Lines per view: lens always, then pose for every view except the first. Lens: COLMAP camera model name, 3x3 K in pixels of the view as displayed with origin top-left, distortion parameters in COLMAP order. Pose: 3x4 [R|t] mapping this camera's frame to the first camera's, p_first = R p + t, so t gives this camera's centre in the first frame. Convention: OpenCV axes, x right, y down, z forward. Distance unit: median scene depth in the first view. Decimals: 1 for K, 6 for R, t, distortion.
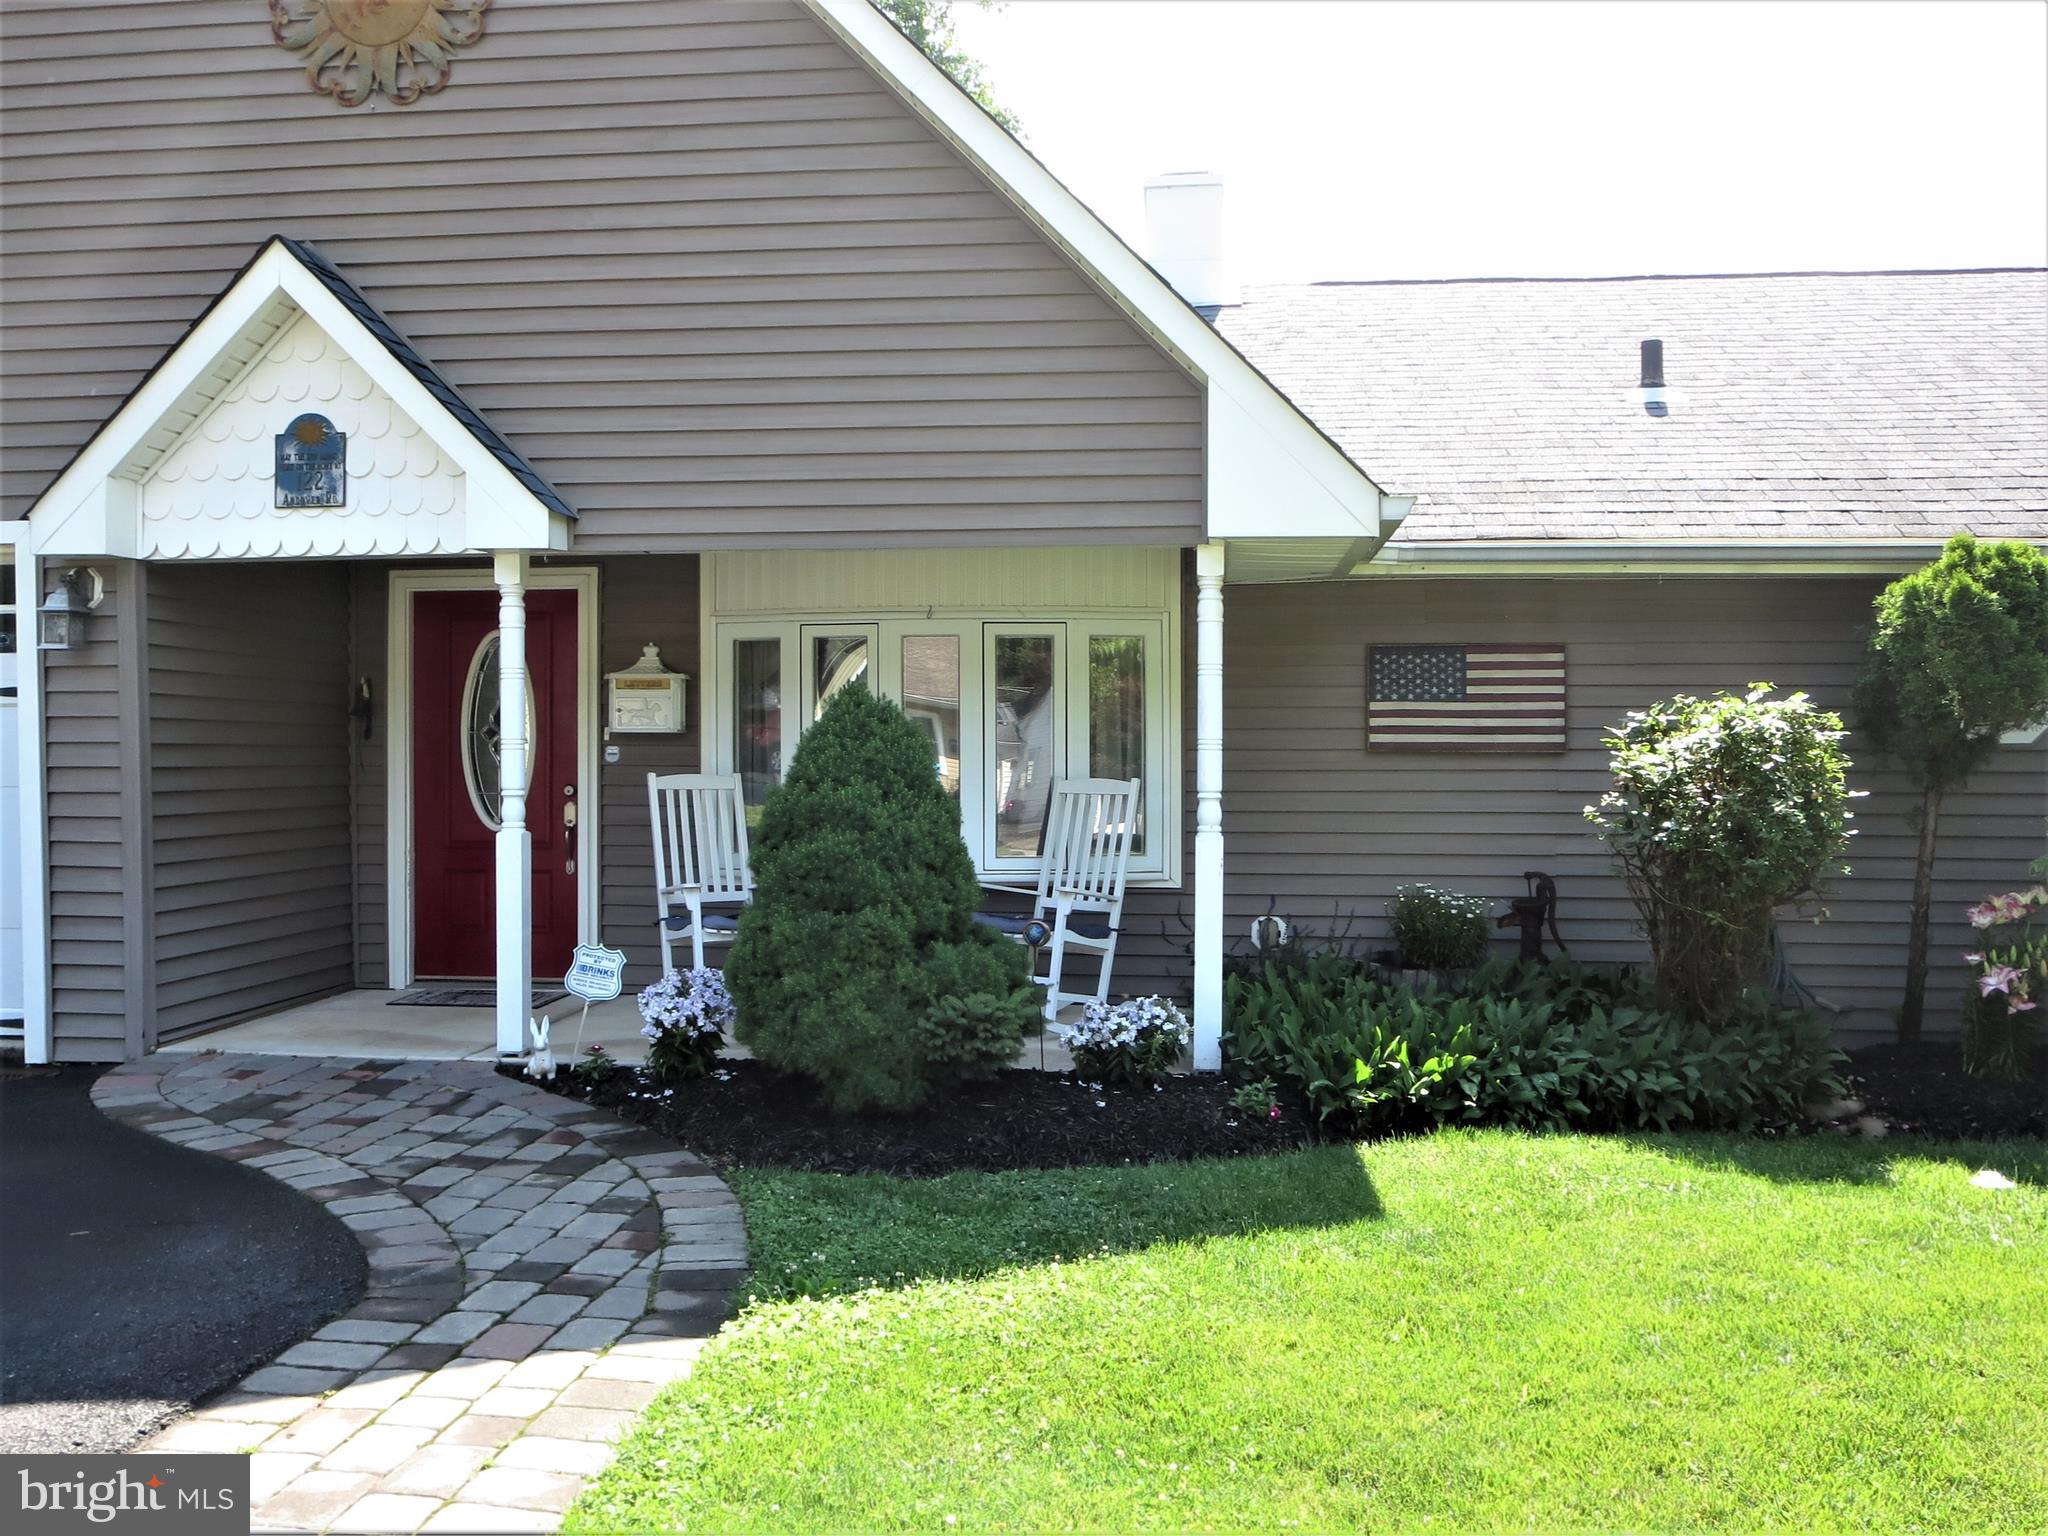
lens RADIAL K [[1771.3, 0, 1024.0], [0, 1771.3, 768.0], [0, 0, 1]] dist [-0.032339, 0.011893]
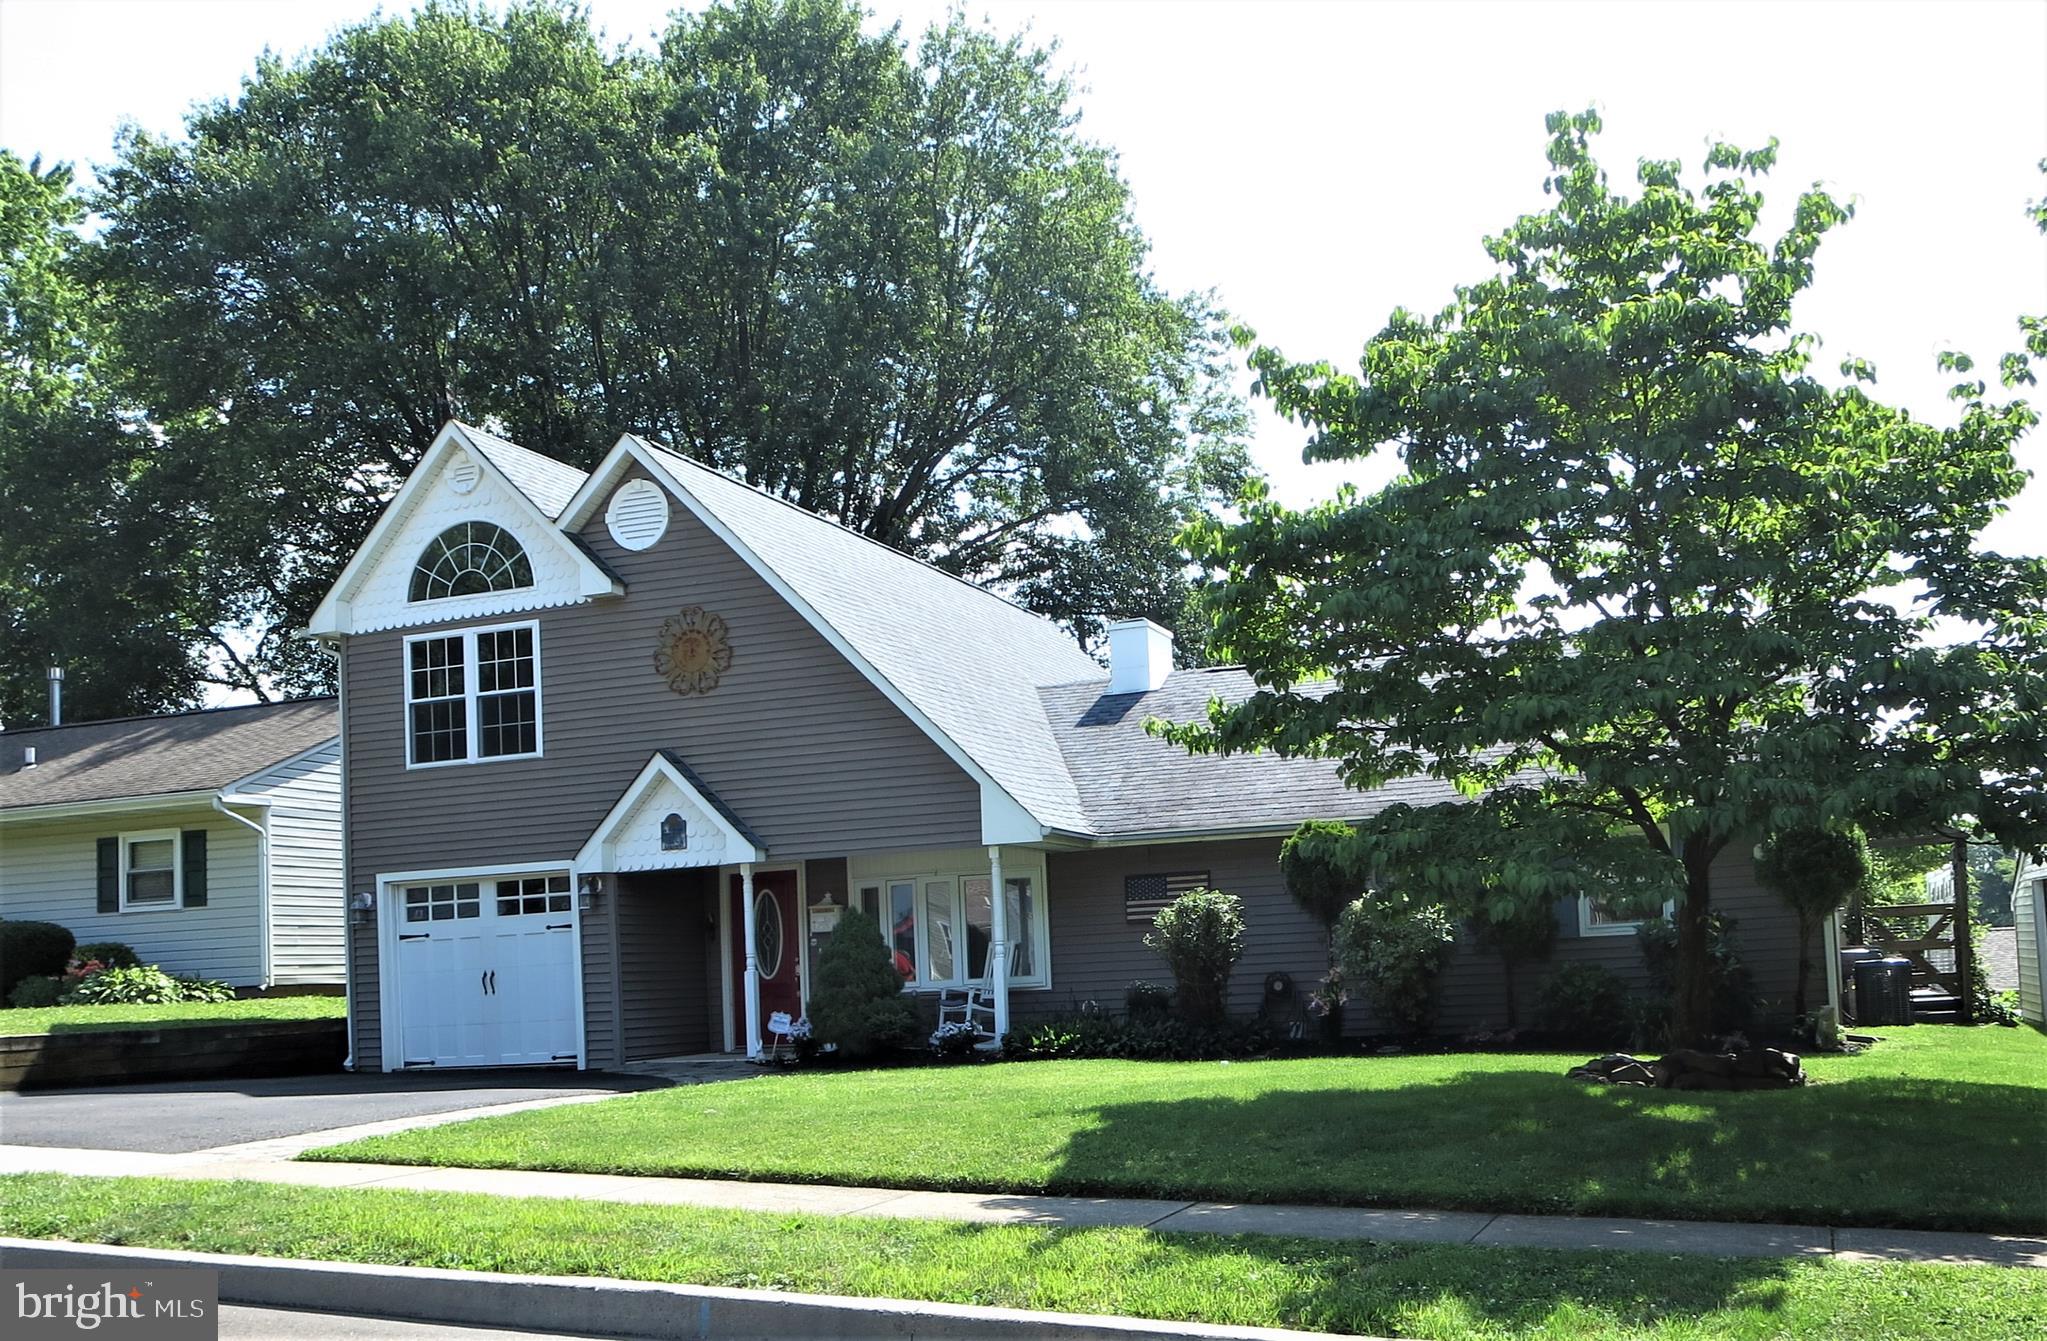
lens RADIAL K [[2013.1, 0, 1177.4], [0, 2013.1, 851.9], [0, 0, 1]] dist [-0.020850, -0.010453]
pose [[0.975966, -0.057603, -0.210174, 0.946868], [0.043423, 0.996497, -0.071473, 0.100663], [0.213554, 0.060628, 0.975048, -1.741877]]
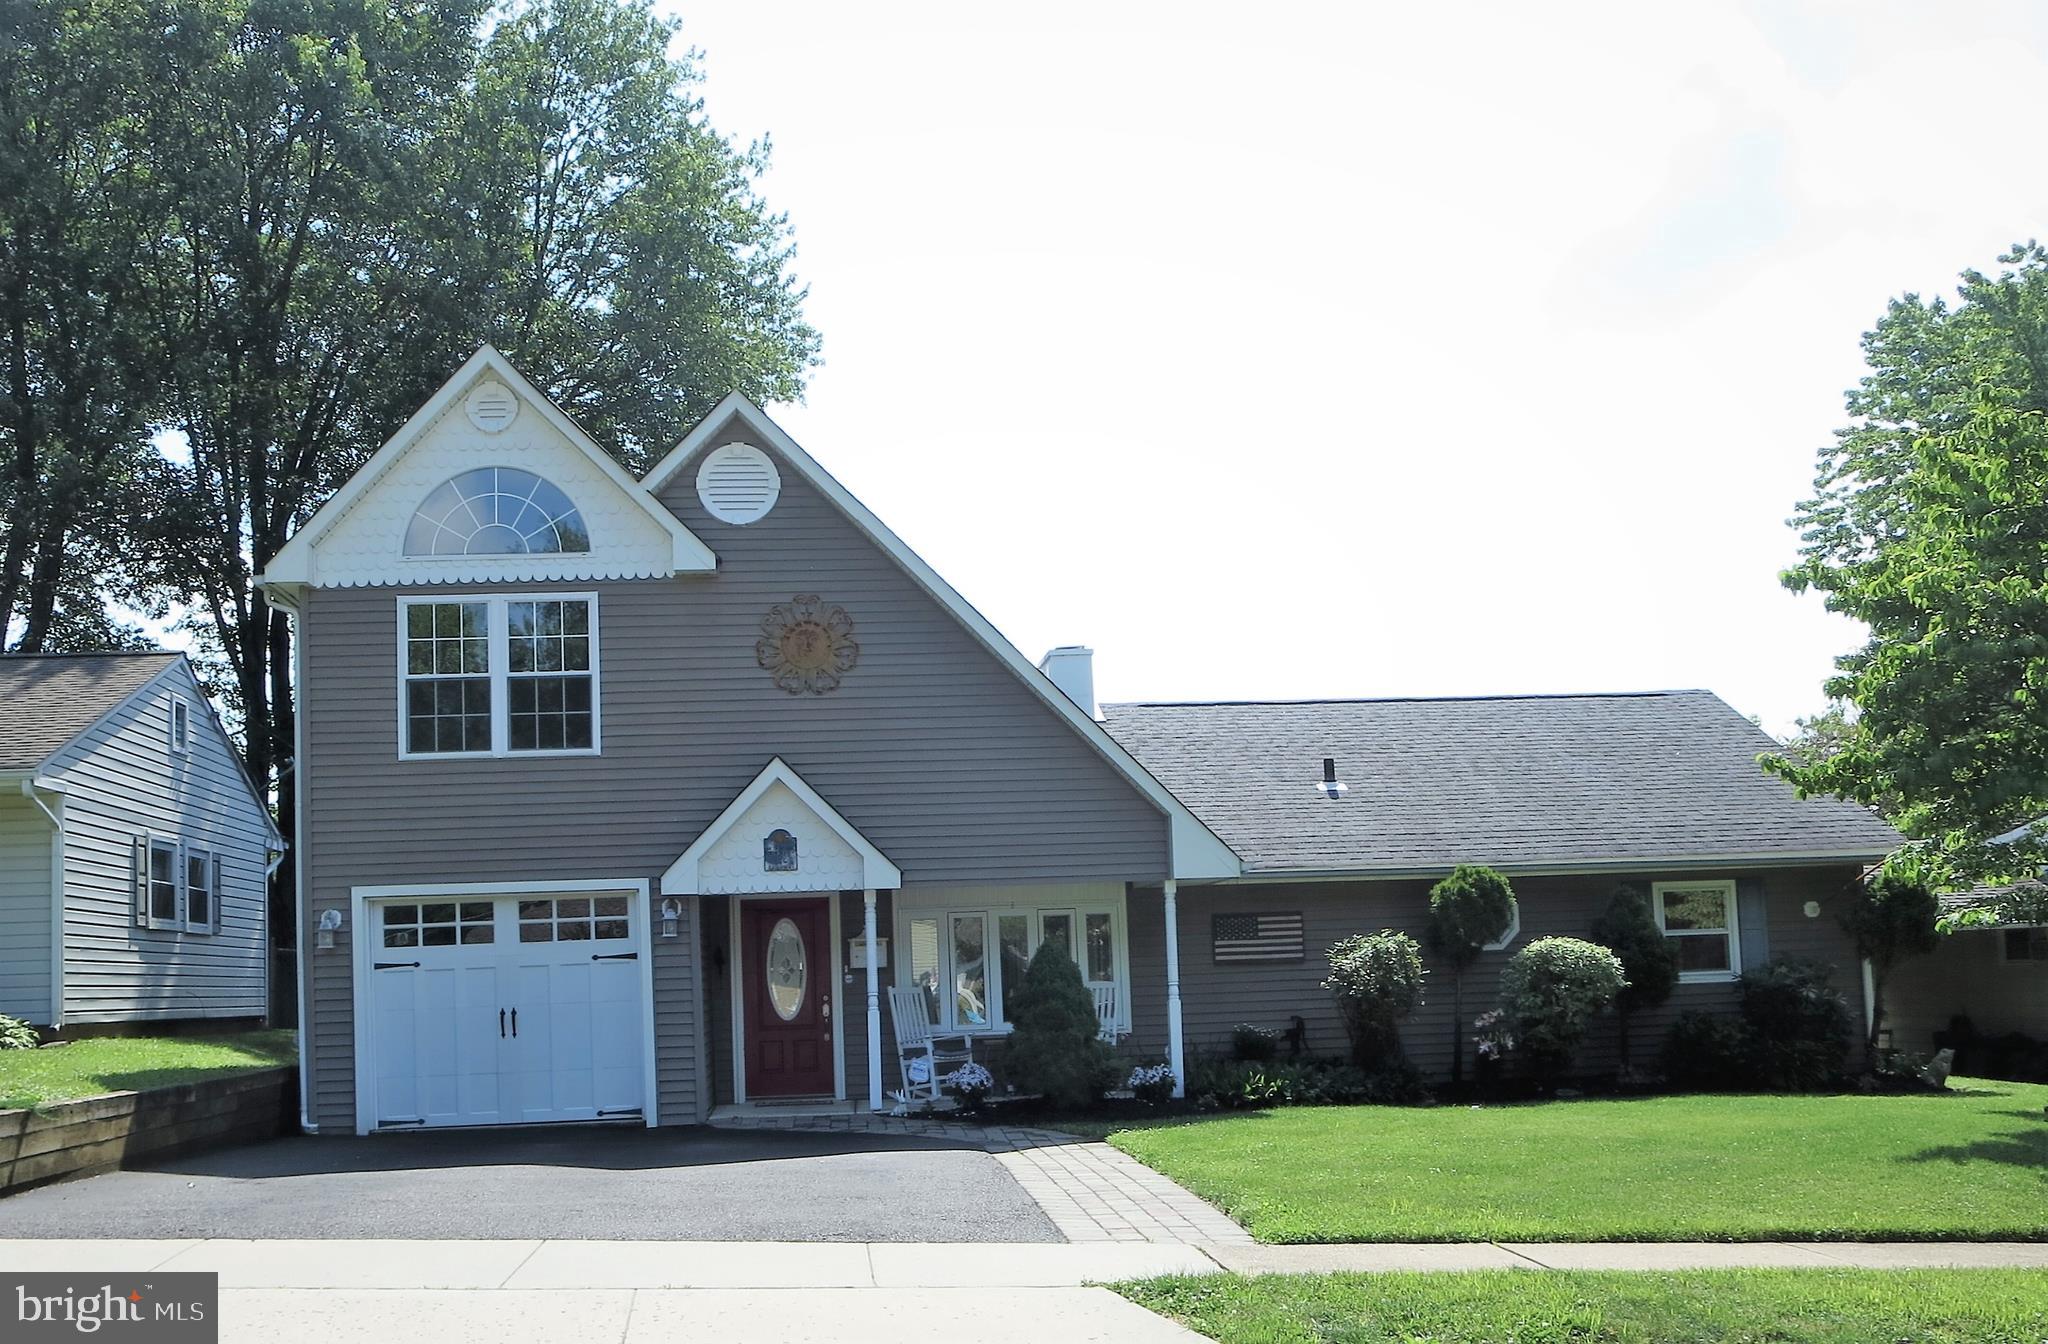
lens RADIAL K [[2007.0, 0, 1026.4], [0, 2007.0, 793.7], [0, 0, 1]] dist [-0.043506, 0.016783]
pose [[0.976437, -0.015808, 0.215224, -0.651650], [0.038430, 0.994110, -0.101331, 0.027046], [-0.212355, 0.107214, 0.971293, -1.580957]]
